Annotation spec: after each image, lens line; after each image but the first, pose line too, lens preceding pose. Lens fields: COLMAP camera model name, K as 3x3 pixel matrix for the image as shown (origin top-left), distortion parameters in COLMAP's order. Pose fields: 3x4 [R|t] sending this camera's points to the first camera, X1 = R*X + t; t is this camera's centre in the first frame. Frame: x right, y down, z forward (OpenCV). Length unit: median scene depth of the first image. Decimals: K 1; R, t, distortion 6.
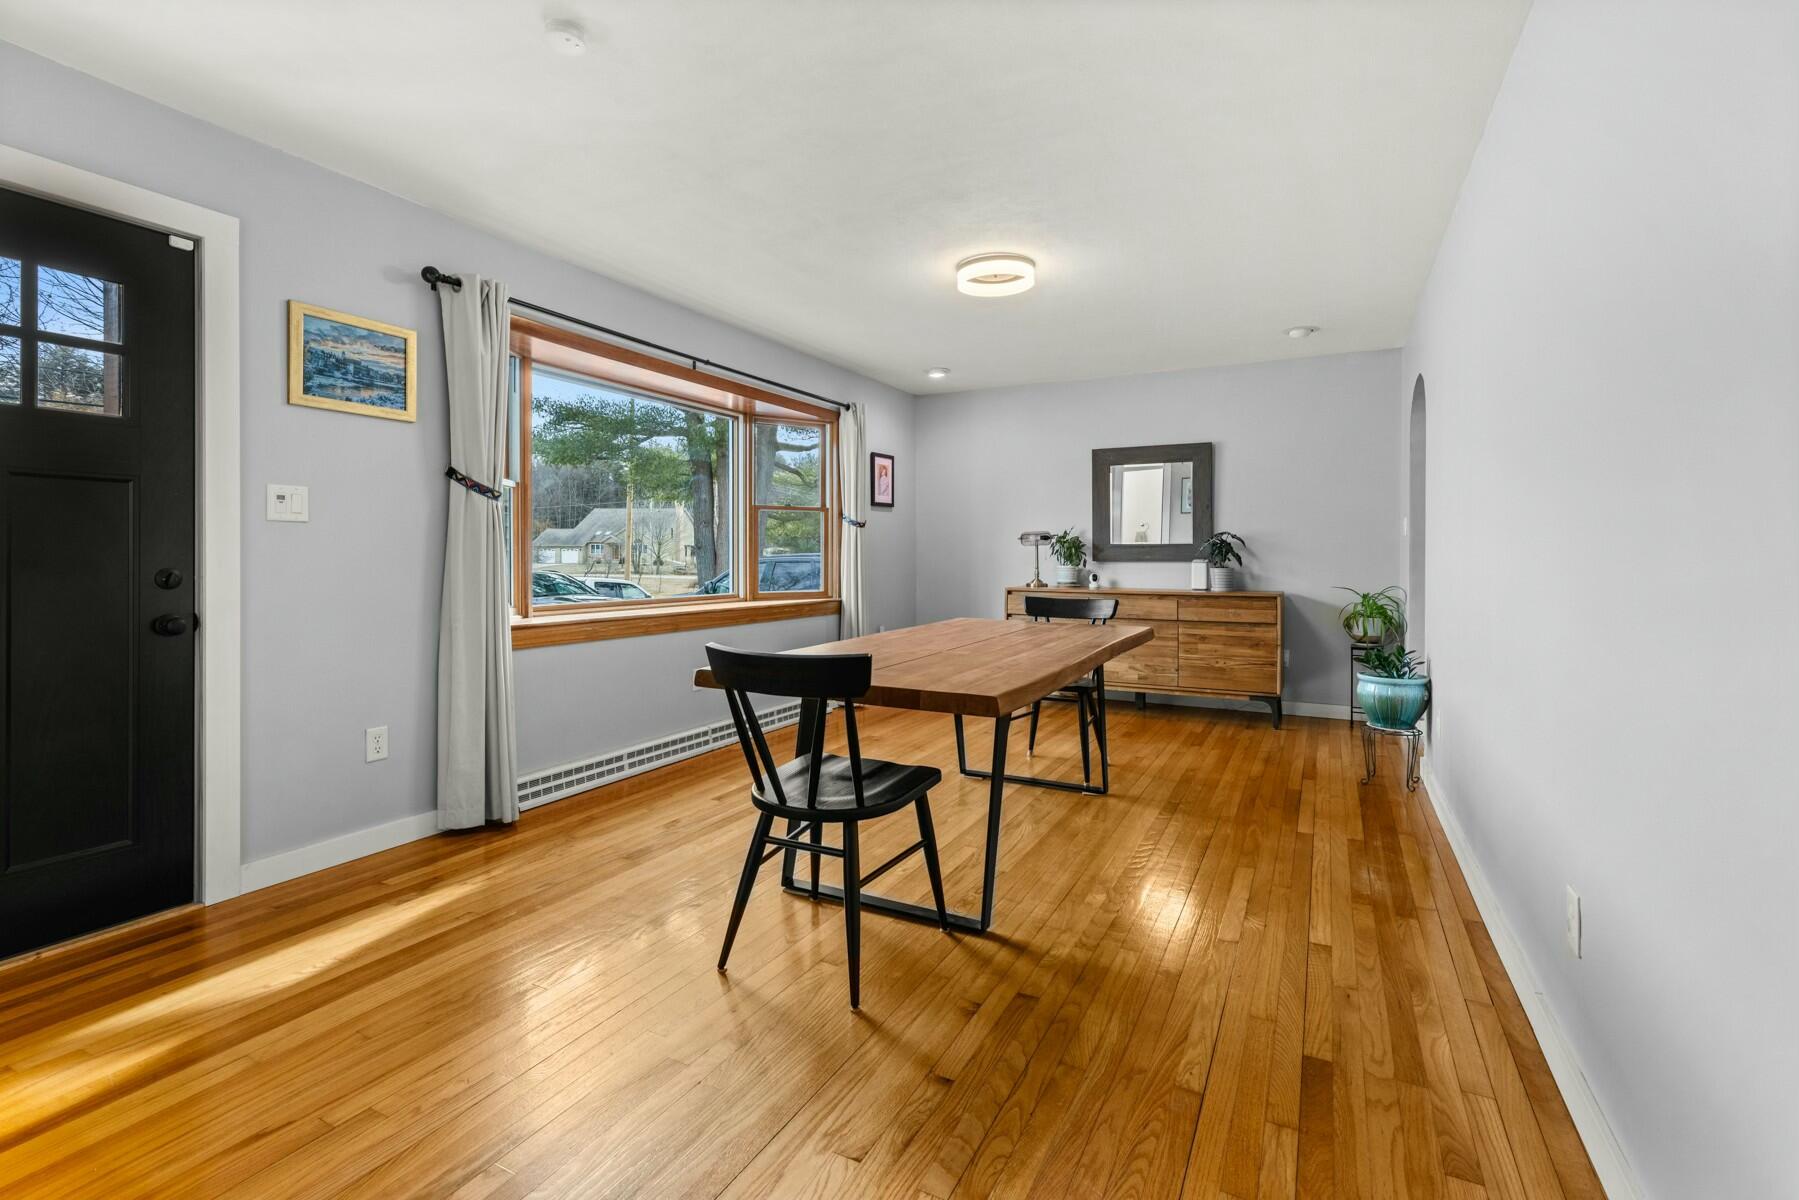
lens RADIAL K [[811.8, 0, 903.1], [0, 811.8, 563.3], [0, 0, 1]] dist [0.041393, 0.000224]
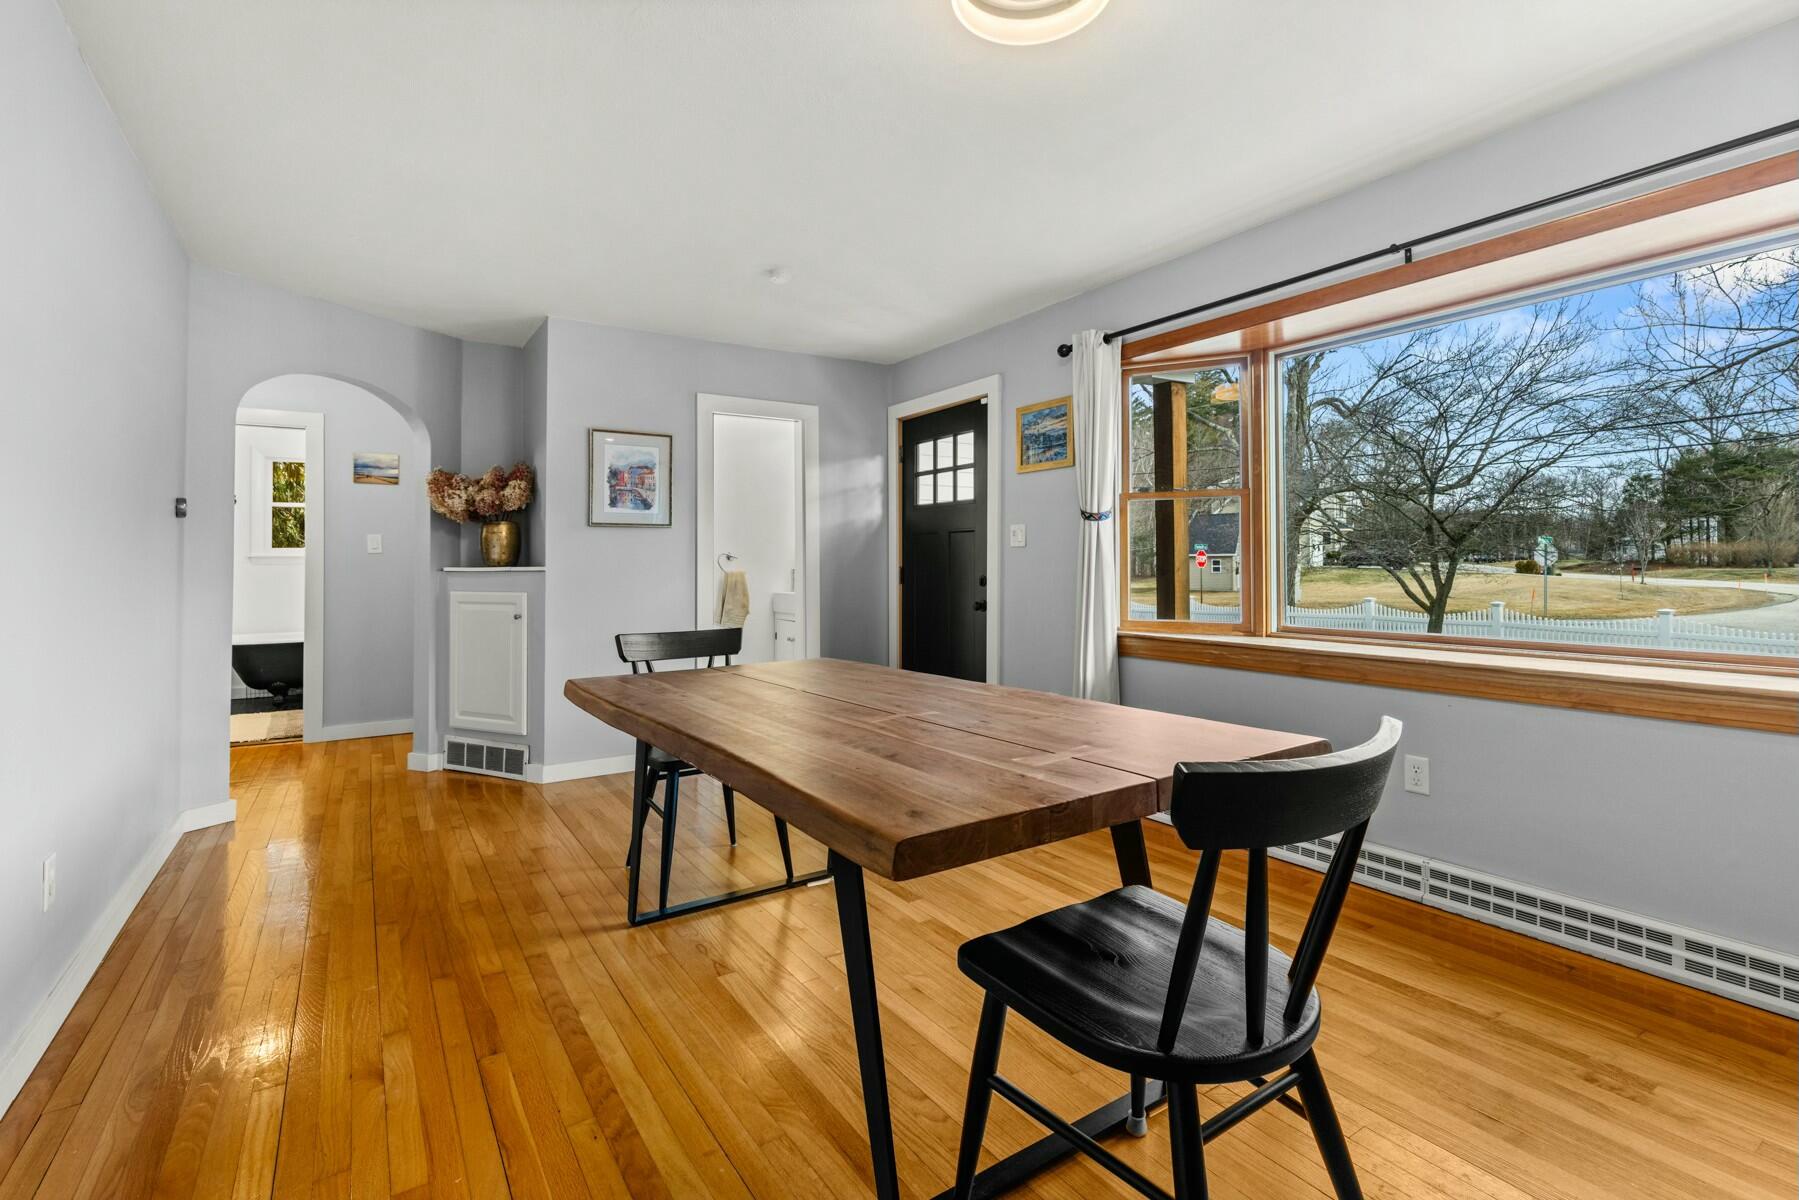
lens RADIAL K [[811.8, 0, 903.1], [0, 811.8, 563.3], [0, 0, 1]] dist [0.041393, 0.000224]
pose [[-0.461342, -0.009328, -0.887173, 0.712550], [-0.011187, 0.999926, -0.004696, -0.008801], [0.887152, 0.007758, -0.461413, 1.452086]]
